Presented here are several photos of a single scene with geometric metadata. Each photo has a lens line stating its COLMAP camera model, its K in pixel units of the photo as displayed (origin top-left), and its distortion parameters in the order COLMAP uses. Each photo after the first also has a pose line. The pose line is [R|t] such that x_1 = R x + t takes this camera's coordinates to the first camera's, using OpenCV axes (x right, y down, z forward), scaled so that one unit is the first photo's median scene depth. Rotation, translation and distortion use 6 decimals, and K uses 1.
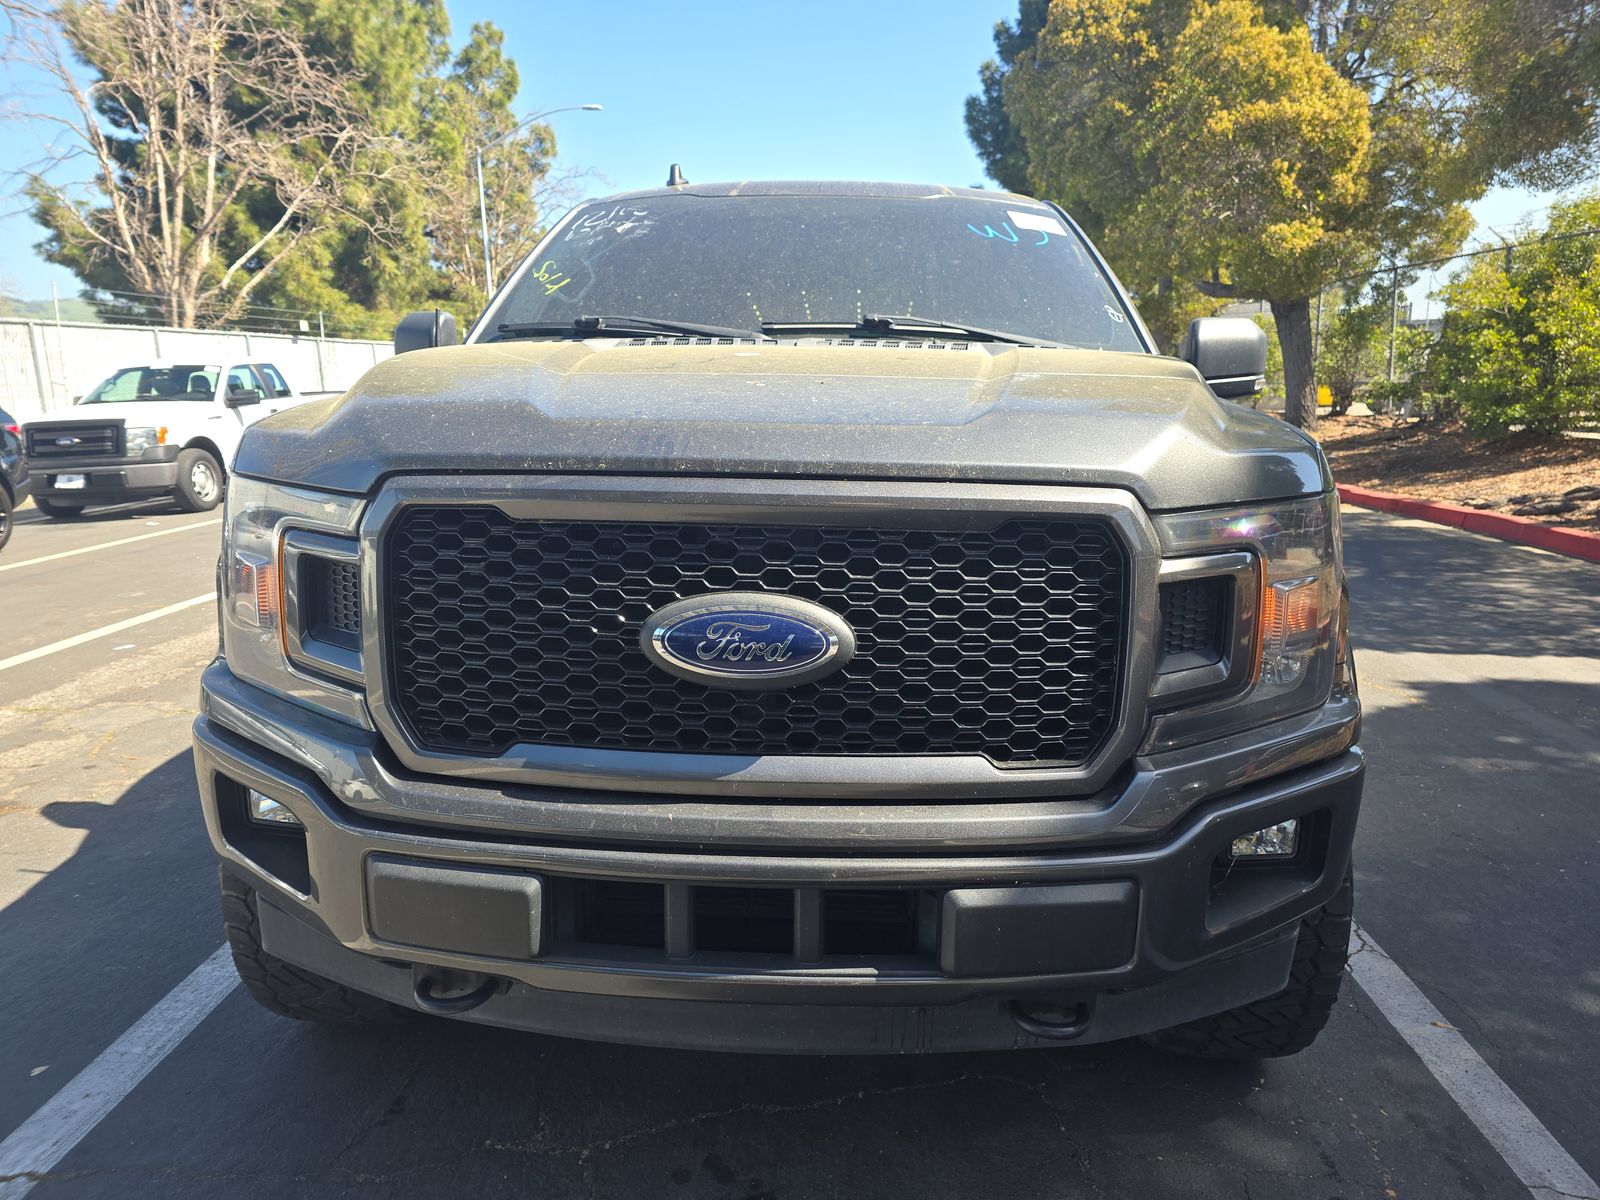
lens RADIAL K [[1107.1, 0, 802.9], [0, 1107.1, 614.0], [0, 0, 1]] dist [0.038493, -0.051747]
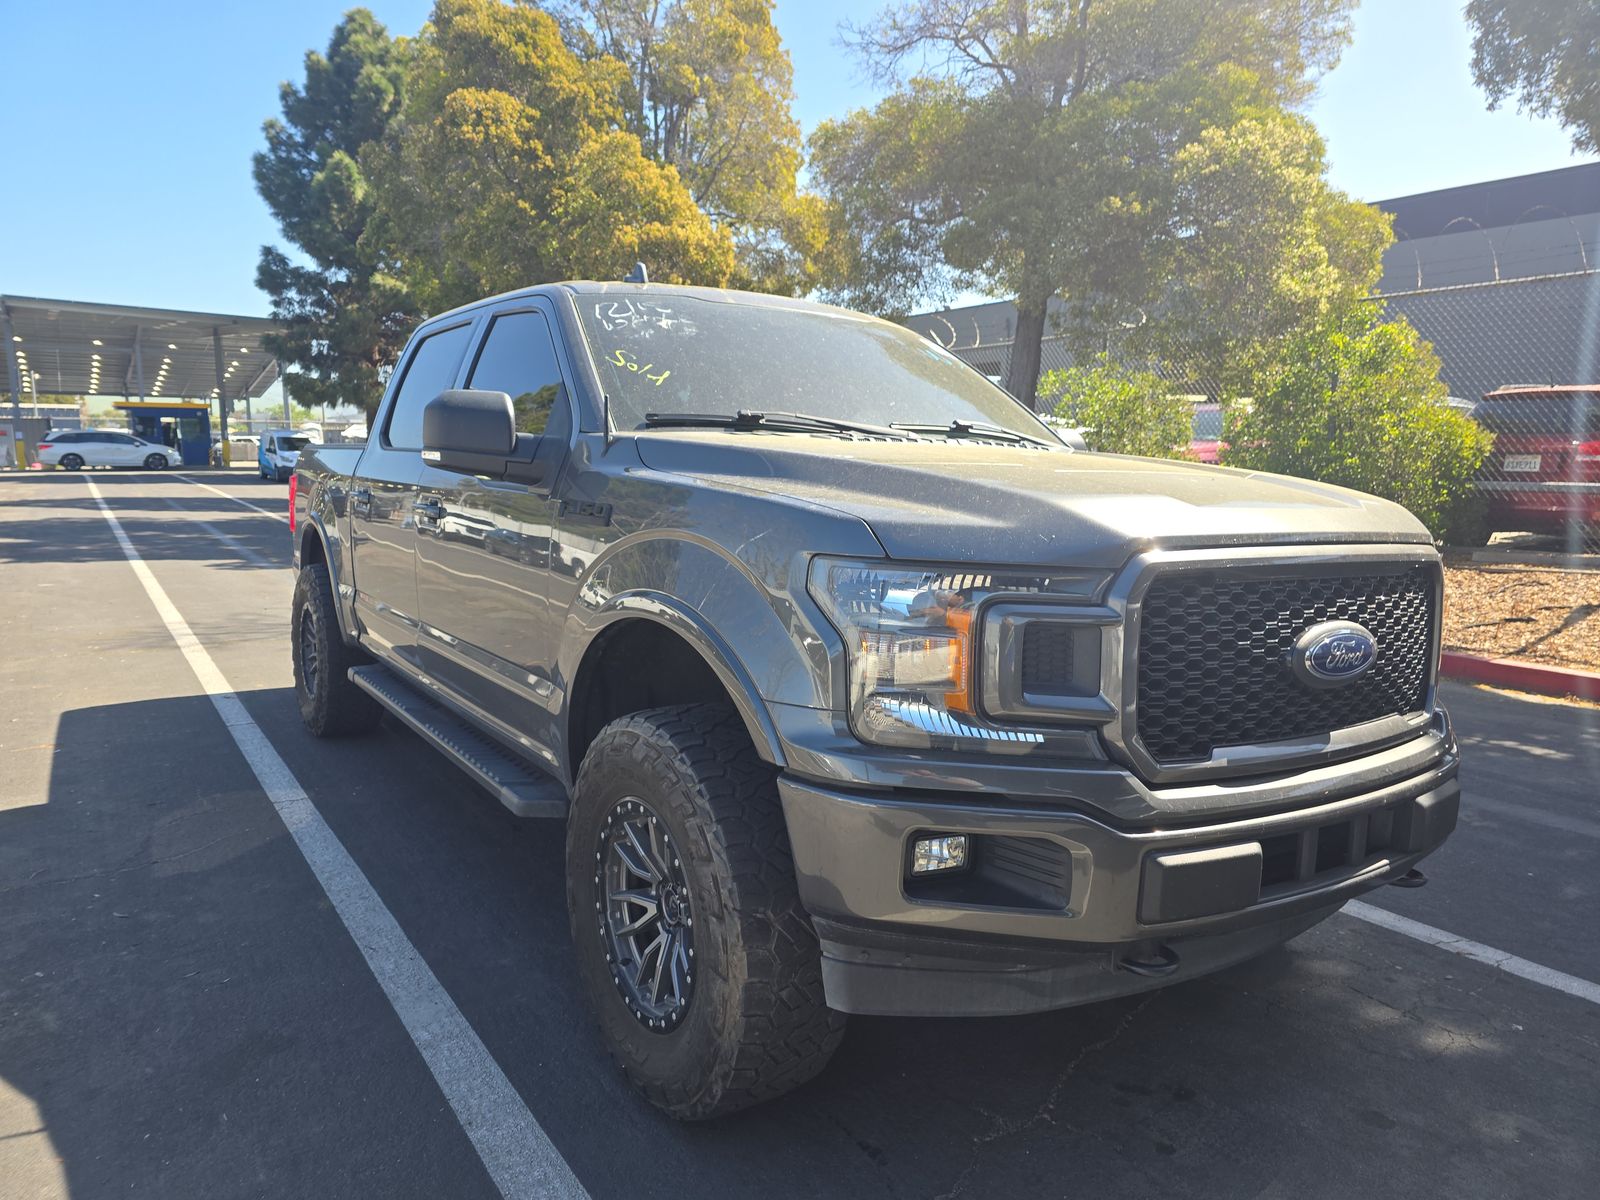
lens RADIAL K [[1067.5, 0, 806.6], [0, 1067.5, 616.3], [0, 0, 1]] dist [0.055925, -0.049076]
pose [[0.804751, -0.068589, 0.589637, -0.140559], [0.100887, 0.994655, -0.021990, -0.006335], [-0.584977, 0.077184, 0.807369, 0.022505]]
